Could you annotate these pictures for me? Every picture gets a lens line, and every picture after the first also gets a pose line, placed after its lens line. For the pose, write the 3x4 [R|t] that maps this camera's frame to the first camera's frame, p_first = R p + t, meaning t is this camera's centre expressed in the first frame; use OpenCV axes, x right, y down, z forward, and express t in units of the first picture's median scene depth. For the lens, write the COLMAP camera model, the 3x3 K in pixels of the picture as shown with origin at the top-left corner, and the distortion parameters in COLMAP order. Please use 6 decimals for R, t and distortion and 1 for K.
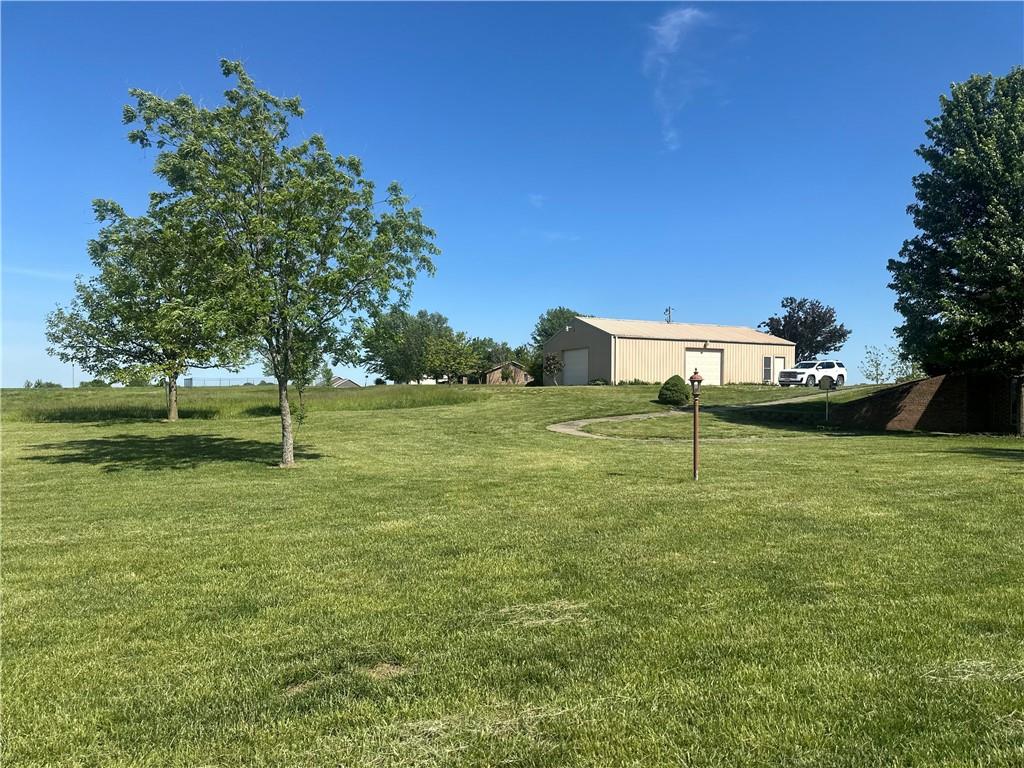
lens RADIAL K [[722.3, 0, 521.2], [0, 722.3, 384.9], [0, 0, 1]] dist [0.078173, -0.102611]
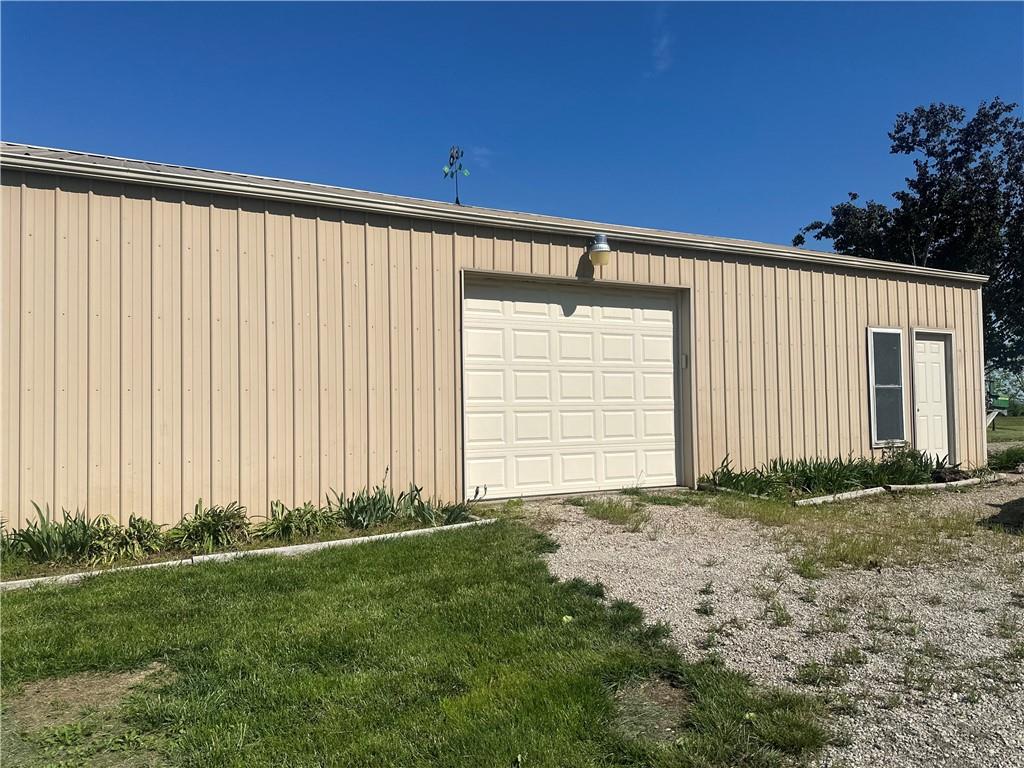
lens RADIAL K [[722.3, 0, 512.5], [0, 722.3, 380.6], [0, 0, 1]] dist [0.078173, -0.102611]
pose [[0.998334, -0.019630, 0.054253, 0.215928], [0.020611, 0.999633, -0.017576, -0.022994], [-0.053888, 0.018665, 0.998373, 0.790888]]
